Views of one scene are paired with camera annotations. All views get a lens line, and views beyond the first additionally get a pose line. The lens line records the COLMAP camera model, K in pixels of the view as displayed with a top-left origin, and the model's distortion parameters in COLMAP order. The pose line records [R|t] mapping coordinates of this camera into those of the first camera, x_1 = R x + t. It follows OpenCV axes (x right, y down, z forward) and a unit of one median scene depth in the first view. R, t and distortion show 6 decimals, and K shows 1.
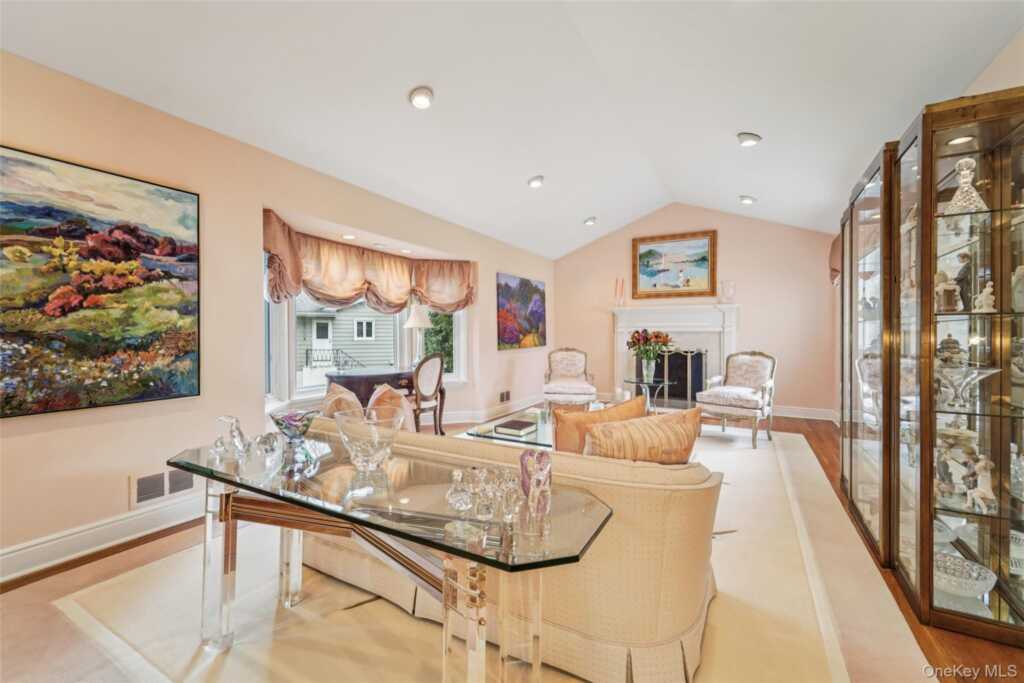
lens RADIAL K [[423.2, 0, 515.0], [0, 423.2, 337.3], [0, 0, 1]] dist [-0.000834, -0.000308]
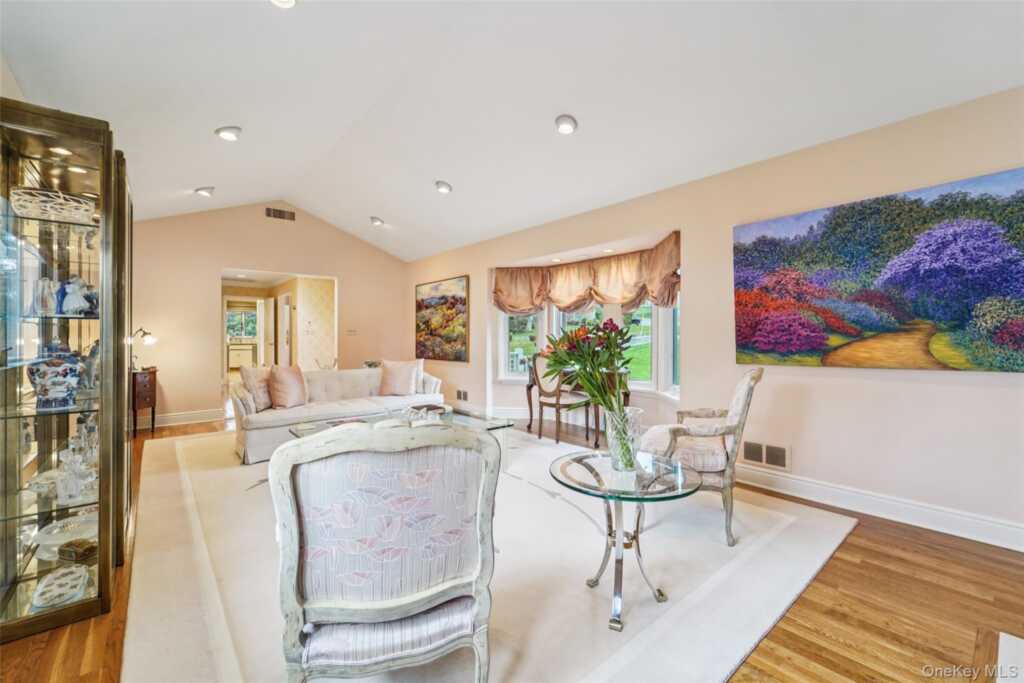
lens RADIAL K [[423.2, 0, 515.0], [0, 423.2, 337.3], [0, 0, 1]] dist [-0.000834, -0.000308]
pose [[-0.348298, 0.005236, -0.937369, 1.394287], [-0.003925, 0.999967, 0.007044, -0.015328], [0.937376, 0.006133, -0.348266, 2.141532]]
